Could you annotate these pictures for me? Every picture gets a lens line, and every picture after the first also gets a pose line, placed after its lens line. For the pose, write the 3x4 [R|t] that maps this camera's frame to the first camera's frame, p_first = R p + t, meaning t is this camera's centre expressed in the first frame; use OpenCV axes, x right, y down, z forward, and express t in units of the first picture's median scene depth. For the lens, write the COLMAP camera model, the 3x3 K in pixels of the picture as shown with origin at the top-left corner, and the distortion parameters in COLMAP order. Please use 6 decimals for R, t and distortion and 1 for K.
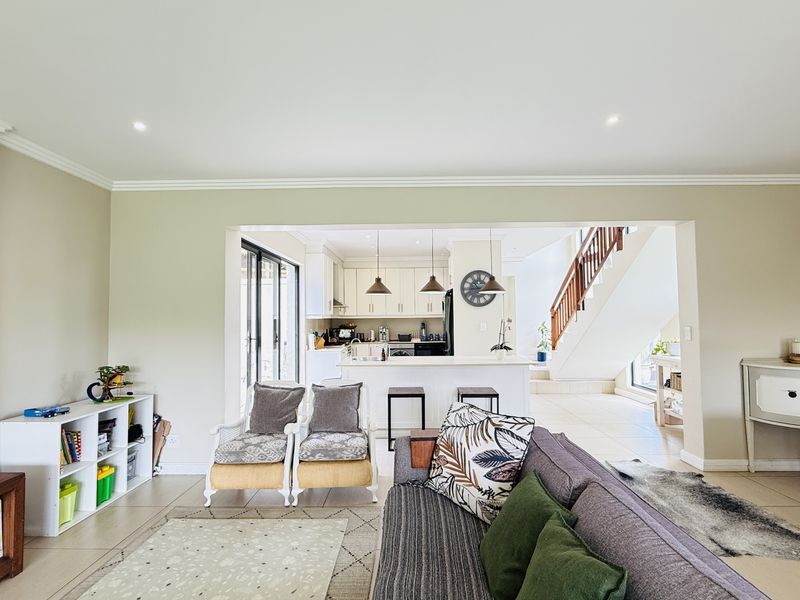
lens RADIAL K [[427.4, 0, 398.9], [0, 427.4, 301.5], [0, 0, 1]] dist [0.000464, -0.000527]
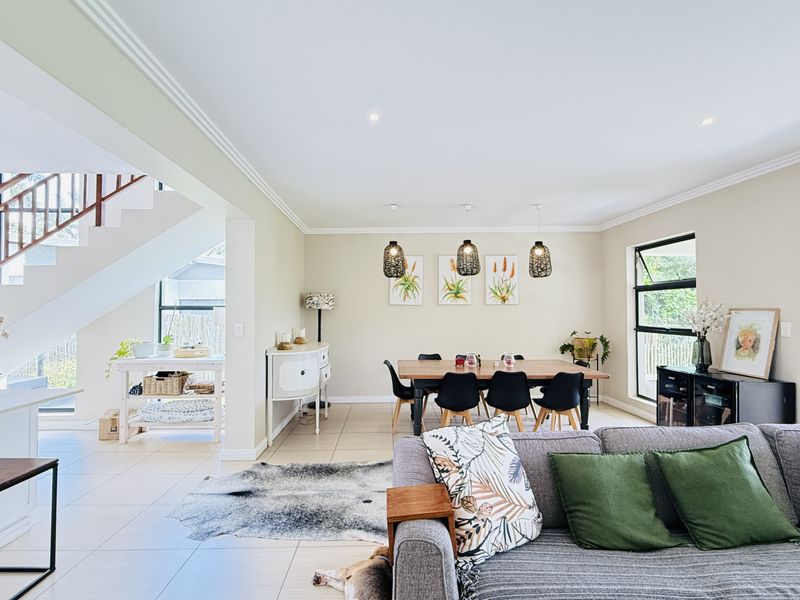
lens RADIAL K [[427.4, 0, 398.9], [0, 427.4, 301.5], [0, 0, 1]] dist [0.000464, -0.000527]
pose [[-0.046179, 0.032044, 0.998419, -0.389565], [-0.032353, 0.998913, -0.033557, 0.034827], [-0.998409, -0.033851, -0.045093, 0.758035]]
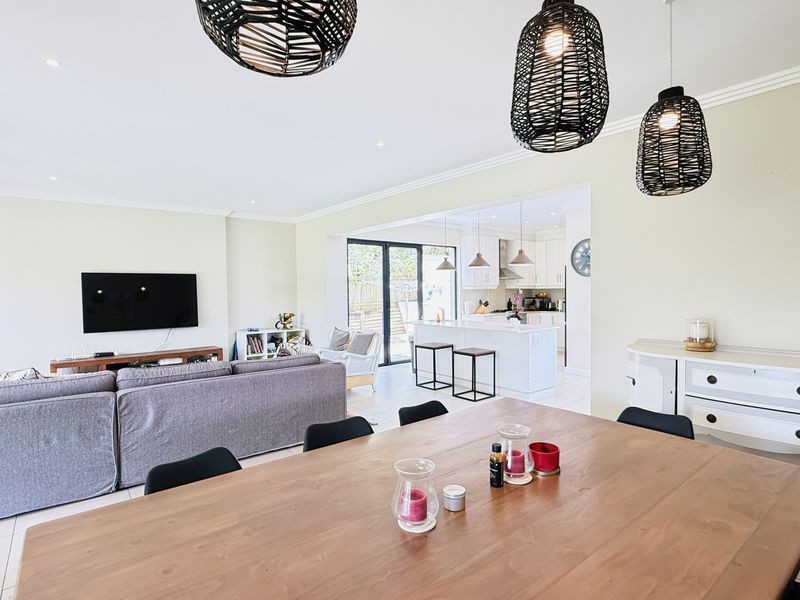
lens RADIAL K [[427.4, 0, 398.9], [0, 427.4, 301.5], [0, 0, 1]] dist [0.000464, -0.000527]
pose [[0.644401, 0.021891, -0.764374, 1.224099], [0.034159, 0.997768, 0.057372, -0.002552], [0.763925, -0.063081, 0.642215, 0.109020]]
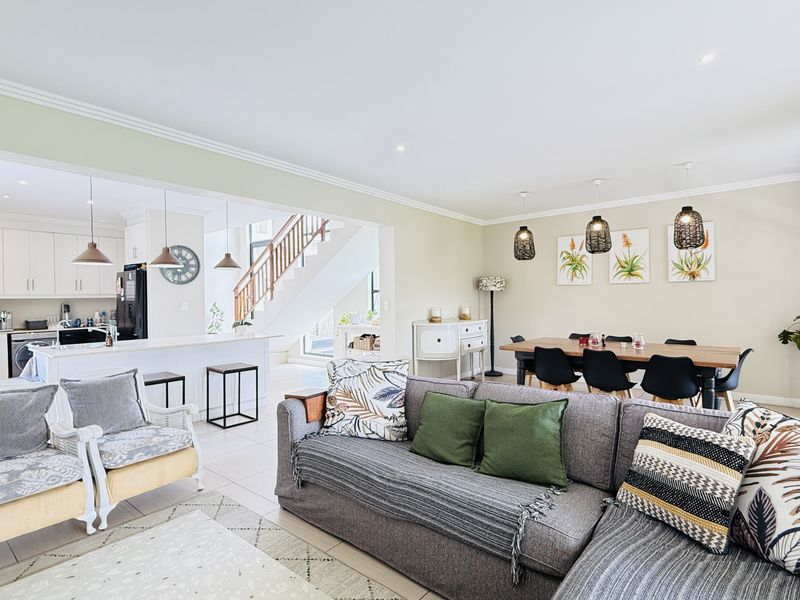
lens RADIAL K [[427.4, 0, 398.9], [0, 427.4, 301.5], [0, 0, 1]] dist [0.000464, -0.000527]
pose [[0.621233, -0.004964, 0.783610, -0.462598], [-0.021829, 0.999482, 0.023638, 0.031222], [-0.783322, -0.031790, 0.620803, 0.098591]]
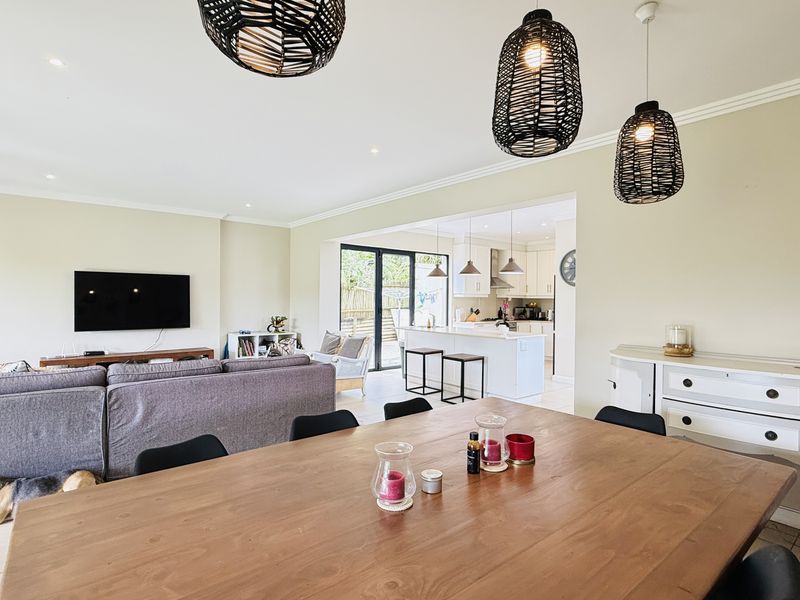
lens RADIAL K [[427.4, 0, 398.9], [0, 427.4, 301.5], [0, 0, 1]] dist [0.000464, -0.000527]
pose [[0.654911, 0.019236, -0.755461, 1.247213], [0.011724, 0.999297, 0.035607, 0.013536], [0.755615, -0.032176, 0.654225, 0.101274]]
